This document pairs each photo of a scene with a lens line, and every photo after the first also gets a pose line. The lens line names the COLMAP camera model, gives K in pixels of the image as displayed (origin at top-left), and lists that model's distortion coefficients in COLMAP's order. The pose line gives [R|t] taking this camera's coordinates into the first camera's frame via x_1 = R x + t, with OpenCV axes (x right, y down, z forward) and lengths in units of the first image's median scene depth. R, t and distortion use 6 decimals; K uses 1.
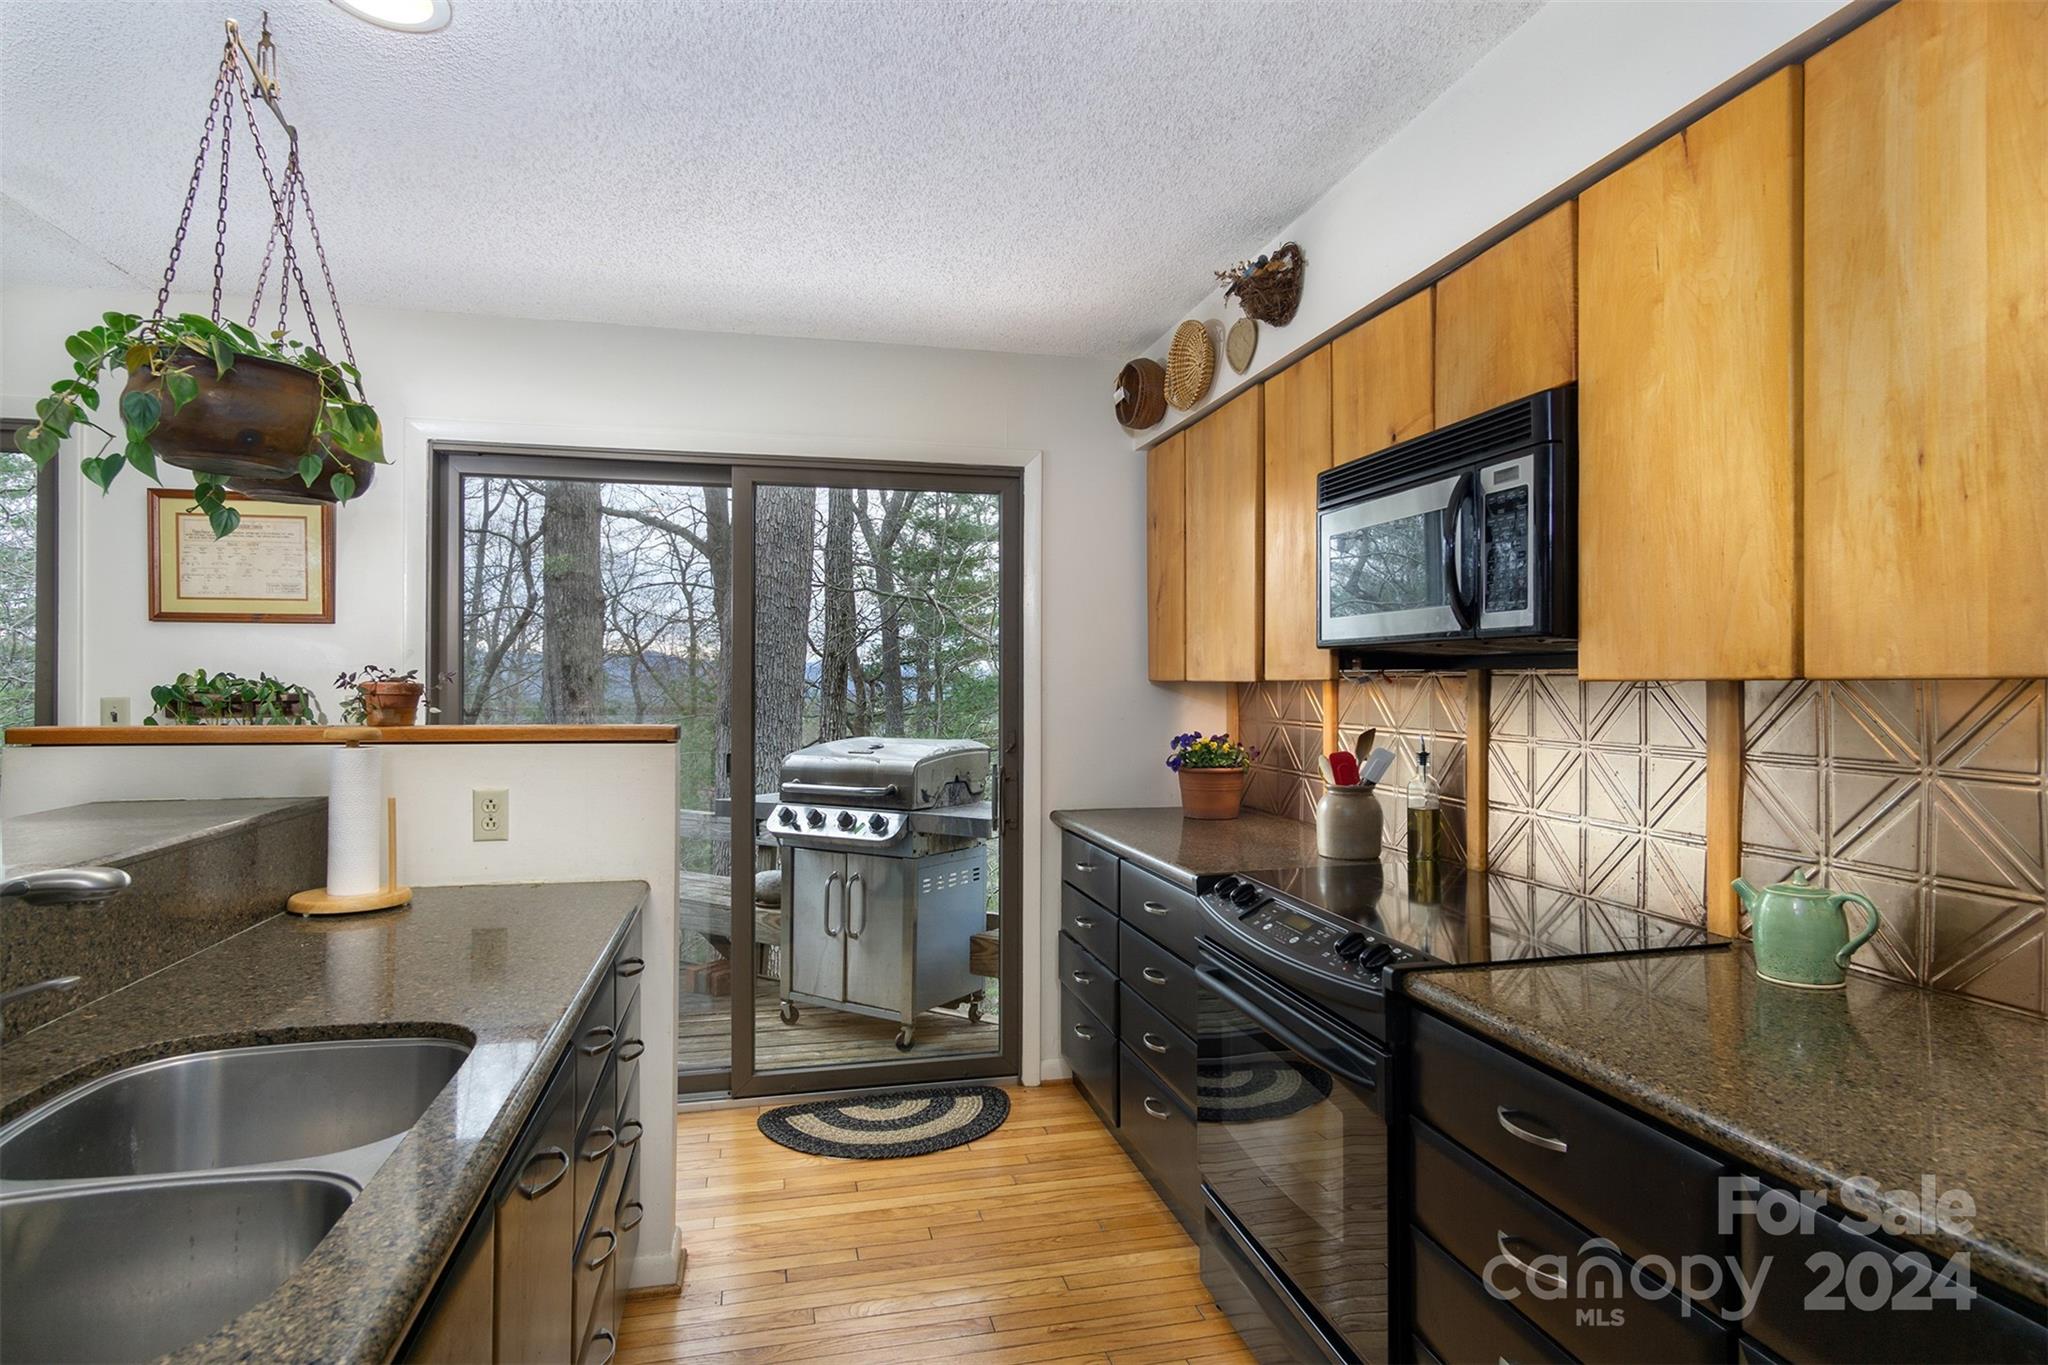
lens RADIAL K [[1079.9, 0, 1024.7], [0, 1079.9, 677.8], [0, 0, 1]] dist [0.003609, 0.003431]
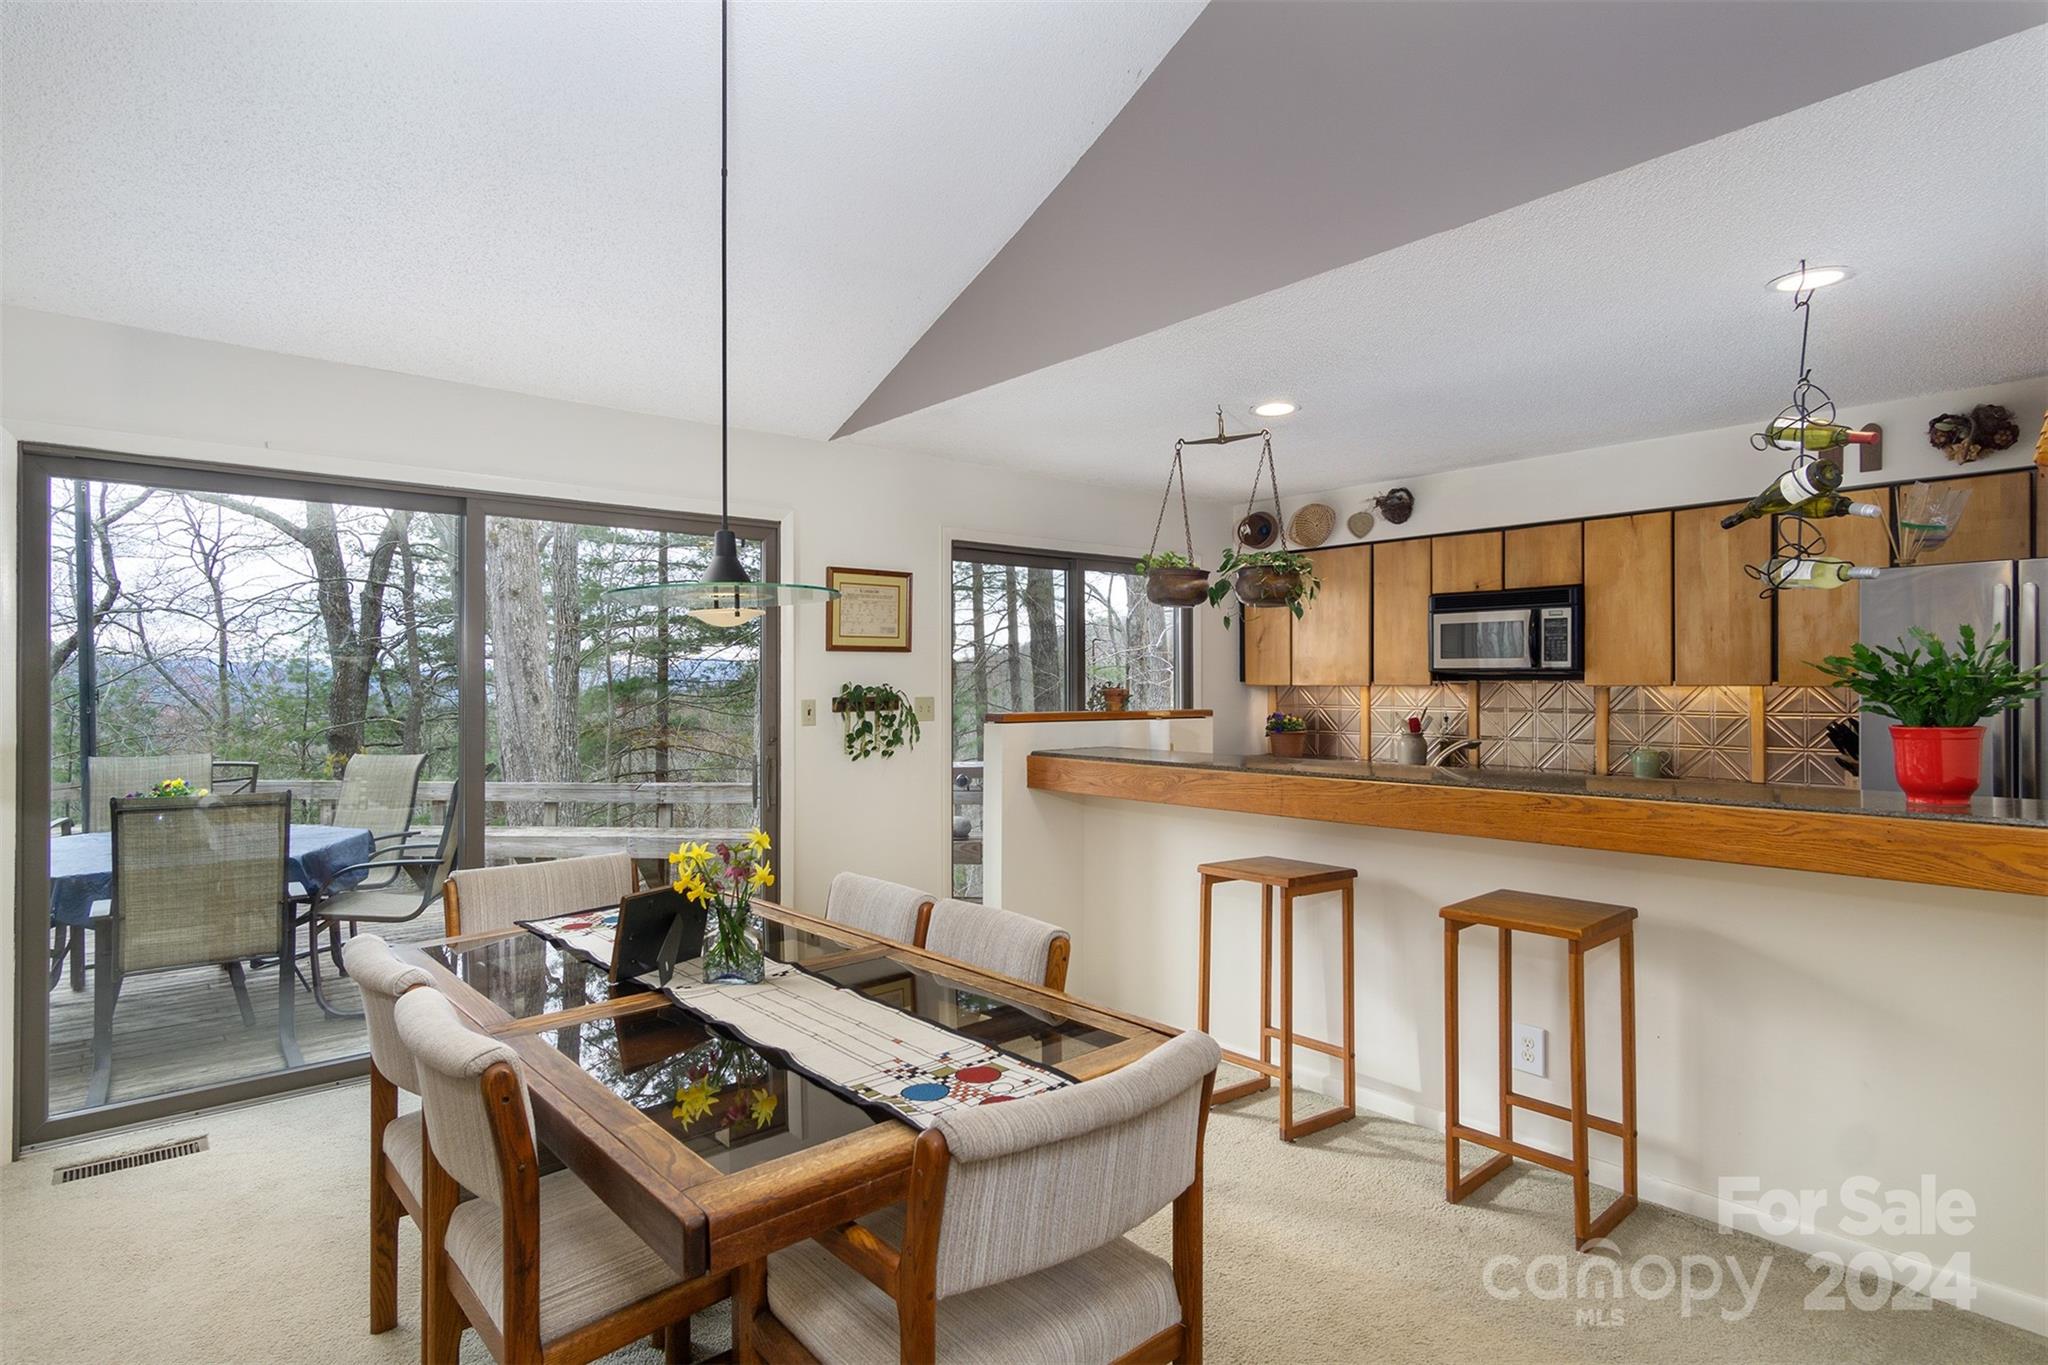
lens RADIAL K [[1079.9, 0, 1024.7], [0, 1079.9, 677.8], [0, 0, 1]] dist [0.003609, 0.003431]
pose [[0.886665, -0.001954, 0.462409, -1.148464], [0.001821, 0.999998, 0.000732, -0.012361], [-0.462409, 0.000193, 0.886667, -0.473087]]
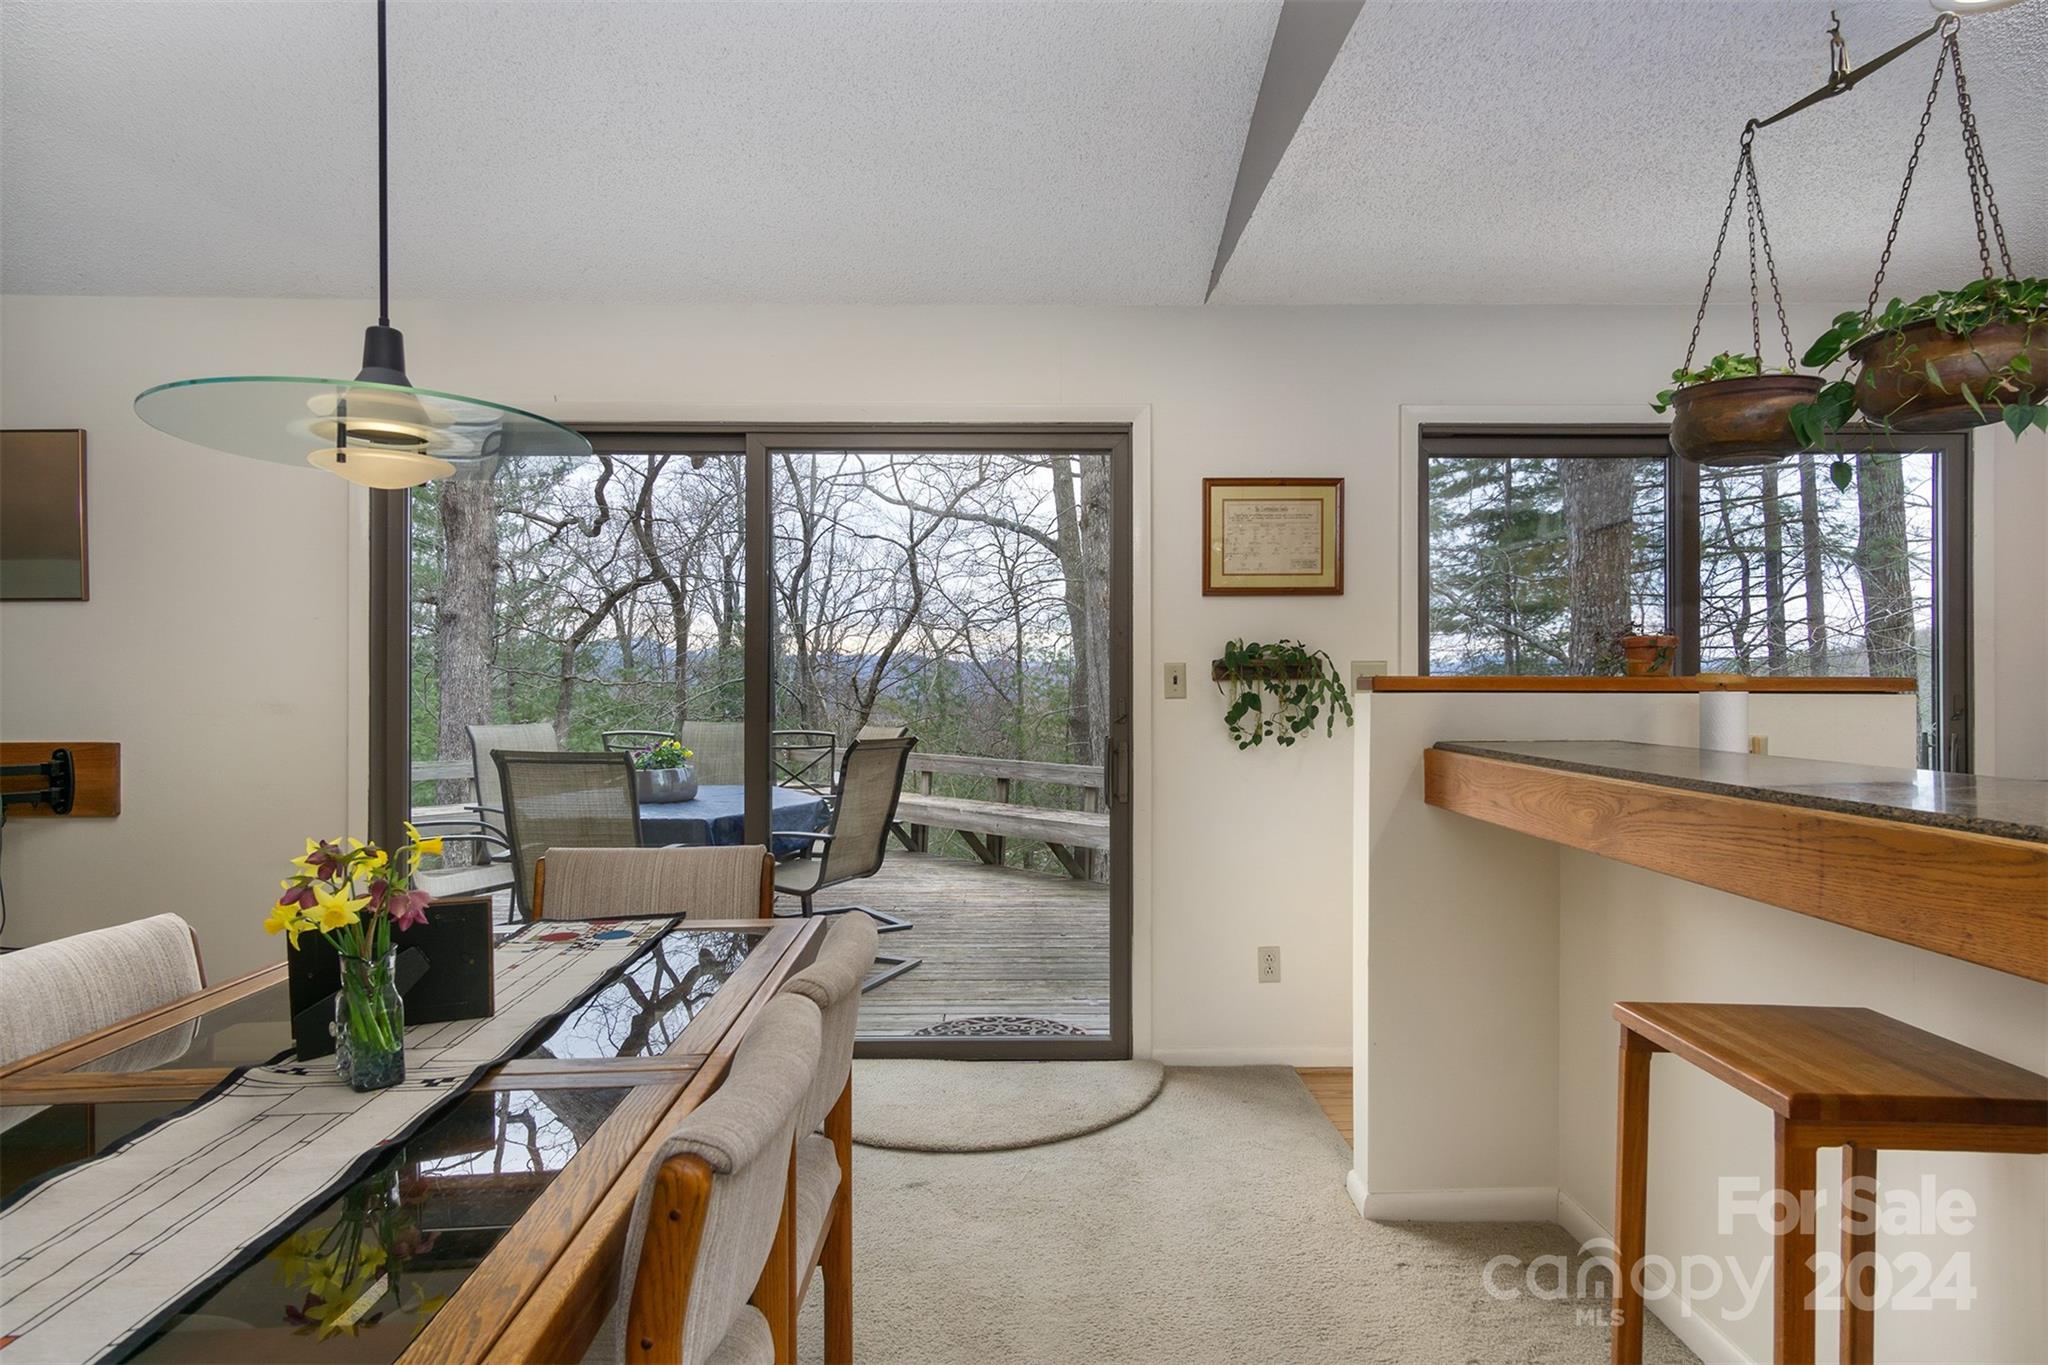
lens RADIAL K [[1079.9, 0, 1024.7], [0, 1079.9, 677.8], [0, 0, 1]] dist [0.003609, 0.003431]
pose [[0.977355, -0.004829, -0.211551, -0.673946], [0.005066, 0.999987, 0.000577, 0.029355], [0.211545, -0.001636, 0.977367, -0.133516]]
